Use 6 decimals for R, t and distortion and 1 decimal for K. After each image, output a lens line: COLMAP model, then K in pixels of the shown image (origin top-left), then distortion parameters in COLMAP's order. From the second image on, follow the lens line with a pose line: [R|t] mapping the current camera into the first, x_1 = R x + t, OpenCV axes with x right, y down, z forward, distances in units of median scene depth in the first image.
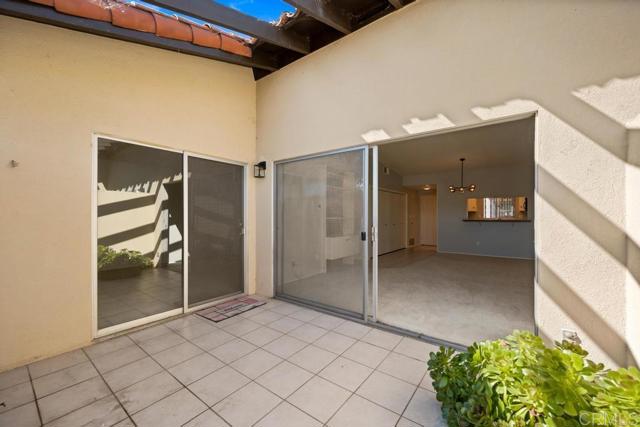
lens RADIAL K [[258.3, 0, 321.9], [0, 258.3, 214.6], [0, 0, 1]] dist [0.001563, -0.001836]
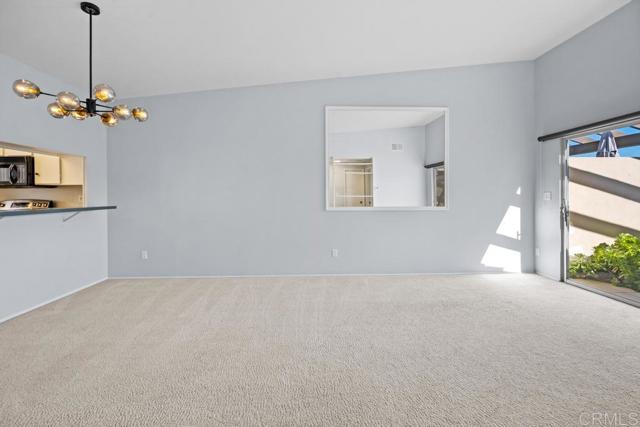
lens RADIAL K [[268.2, 0, 322.4], [0, 268.2, 193.8], [0, 0, 1]] dist [-0.002210, -0.000273]
pose [[-0.638695, 0.007163, 0.769427, 0.154187], [0.000230, 0.999958, -0.009119, 0.003036], [-0.769460, -0.005647, -0.638670, 1.079489]]
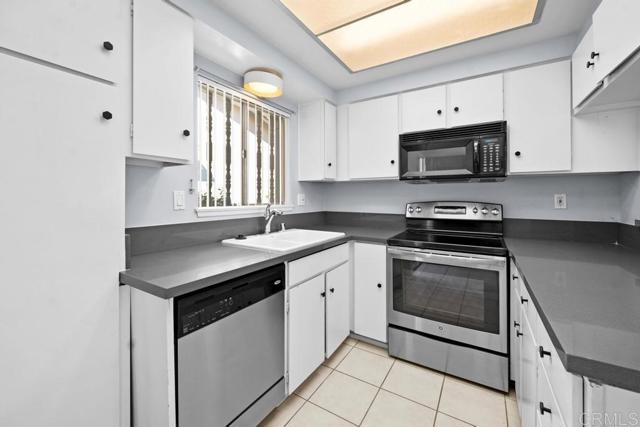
lens RADIAL K [[258.3, 0, 321.0], [0, 258.3, 196.5], [0, 0, 1]] dist [0.001563, -0.001836]
pose [[-0.103778, -0.001650, 0.994599, 0.680821], [-0.008602, 0.999963, 0.000762, 0.005924], [-0.994563, -0.008477, -0.103789, 1.417203]]
